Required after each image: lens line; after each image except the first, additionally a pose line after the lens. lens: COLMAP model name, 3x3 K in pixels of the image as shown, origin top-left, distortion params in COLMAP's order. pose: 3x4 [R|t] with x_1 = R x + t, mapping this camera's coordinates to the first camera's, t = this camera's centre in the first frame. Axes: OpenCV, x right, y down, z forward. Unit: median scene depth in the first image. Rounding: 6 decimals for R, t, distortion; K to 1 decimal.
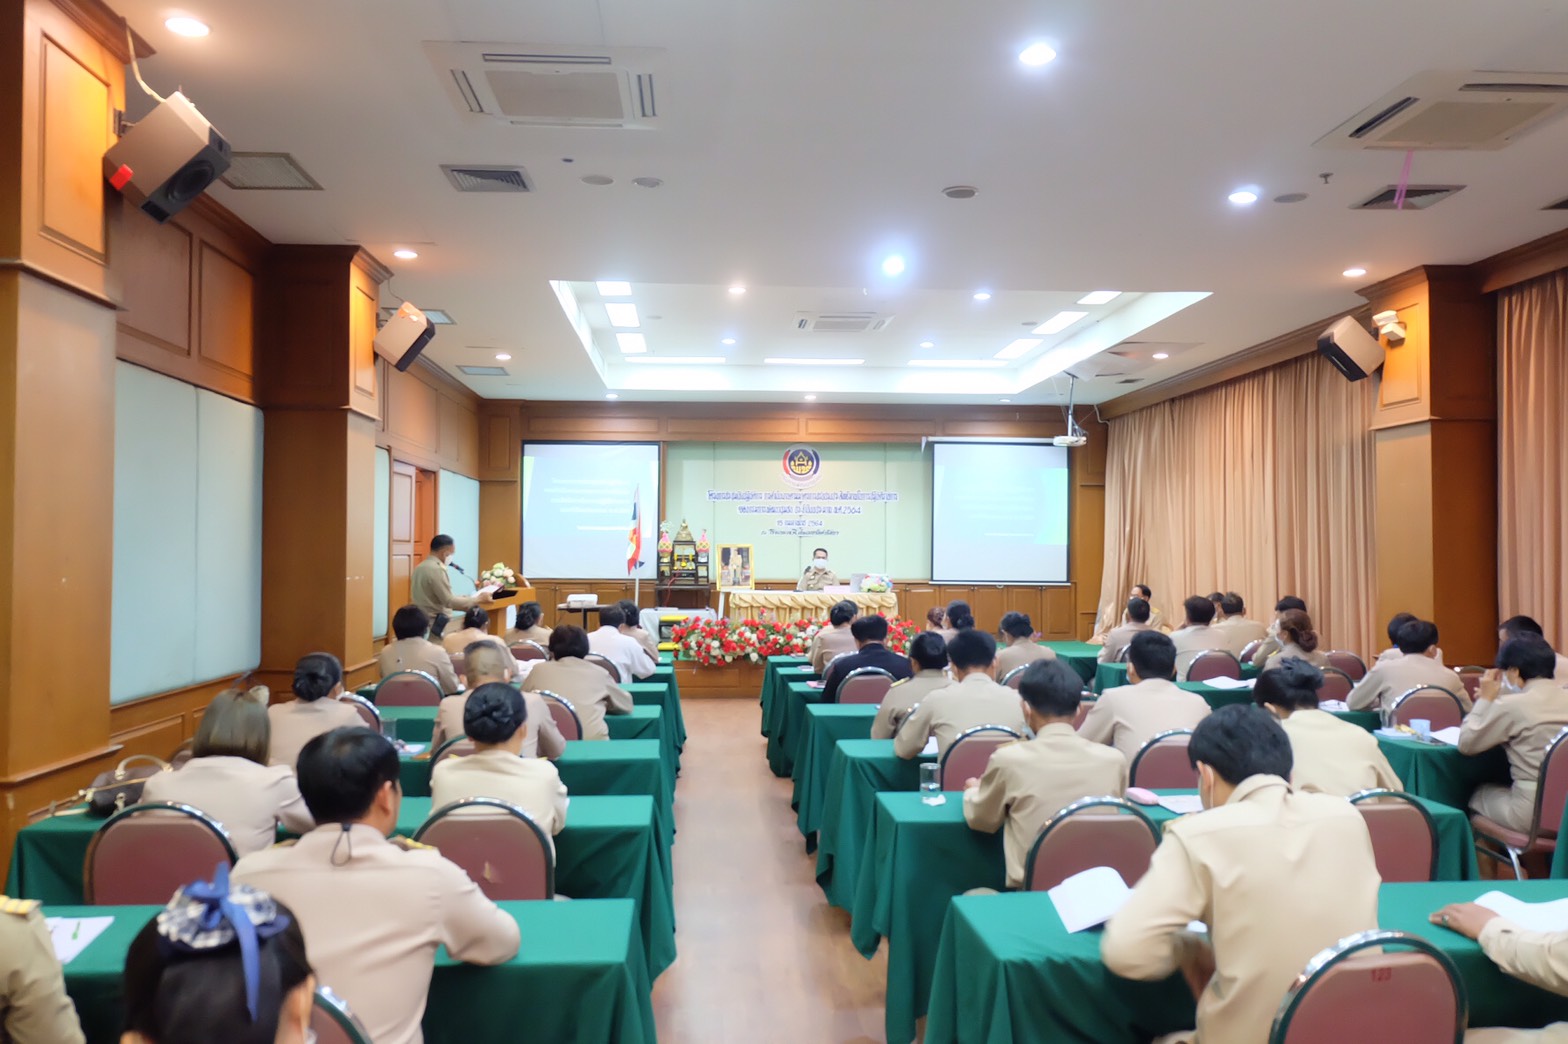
lens RADIAL K [[1303.2, 0, 824.4], [0, 1303.2, 531.9], [0, 0, 1]] dist [0.008996, 0.058038]
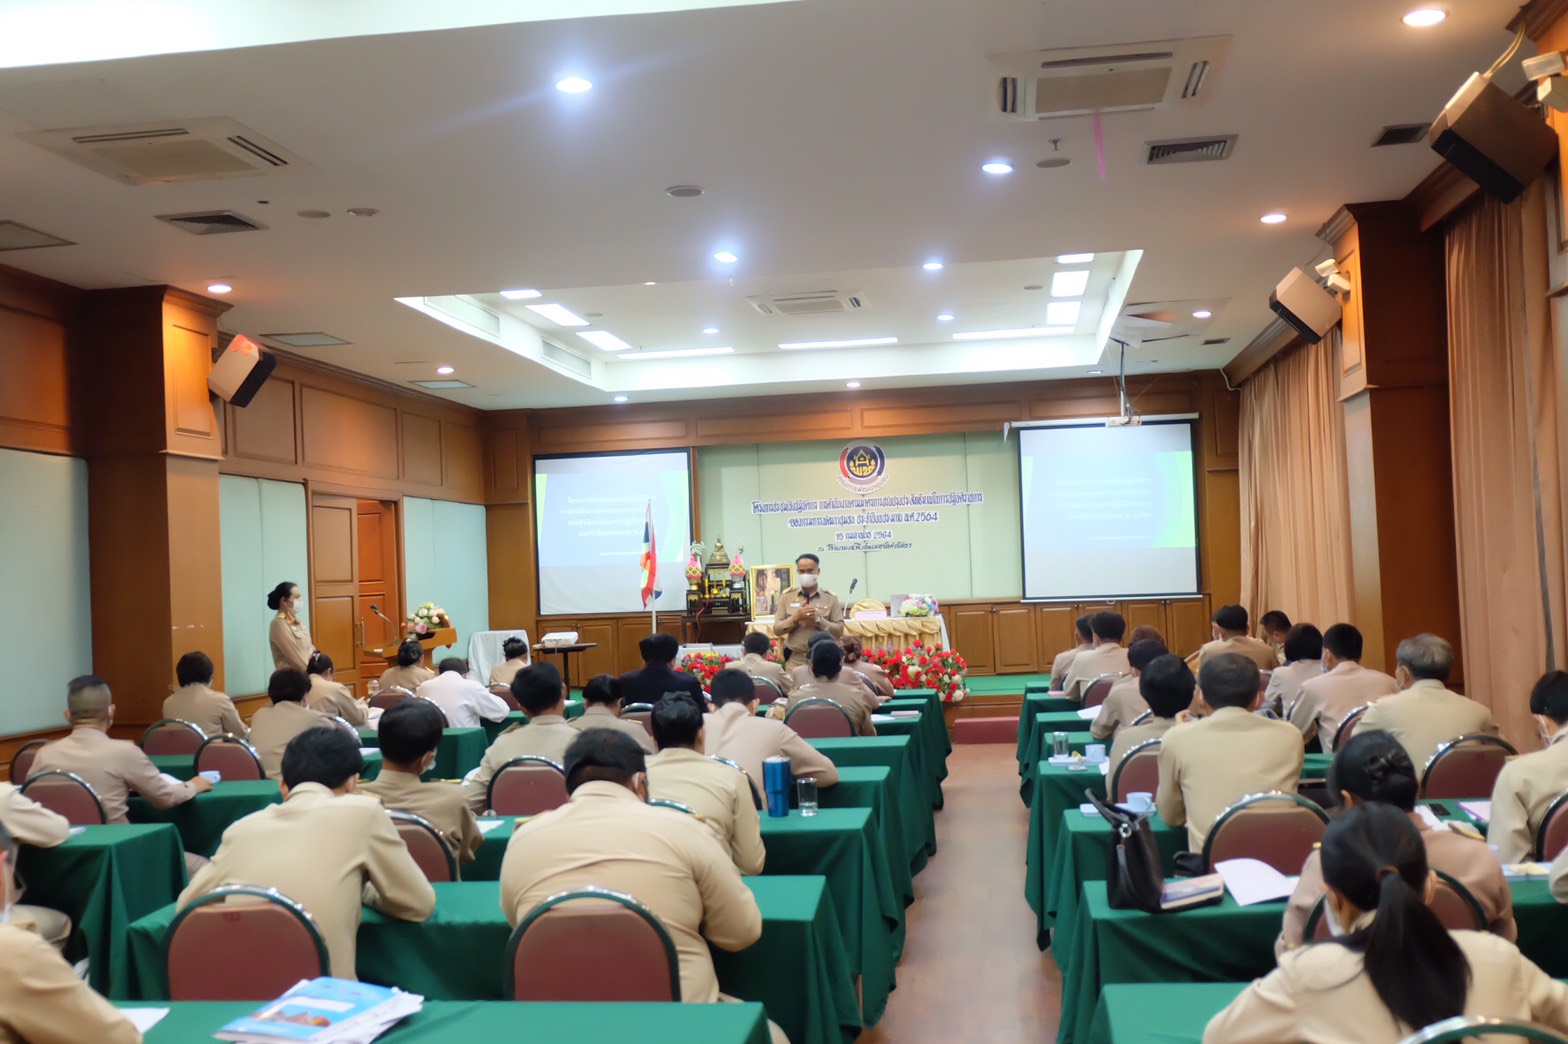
lens RADIAL K [[1753.7, 0, 847.6], [0, 1753.7, 541.9], [0, 0, 1]] dist [0.038941, 0.000000]
pose [[0.978004, -0.046892, -0.203247, 0.231735], [0.047384, 0.998874, -0.002450, -0.000591], [0.203133, -0.007234, 0.979124, -0.106552]]
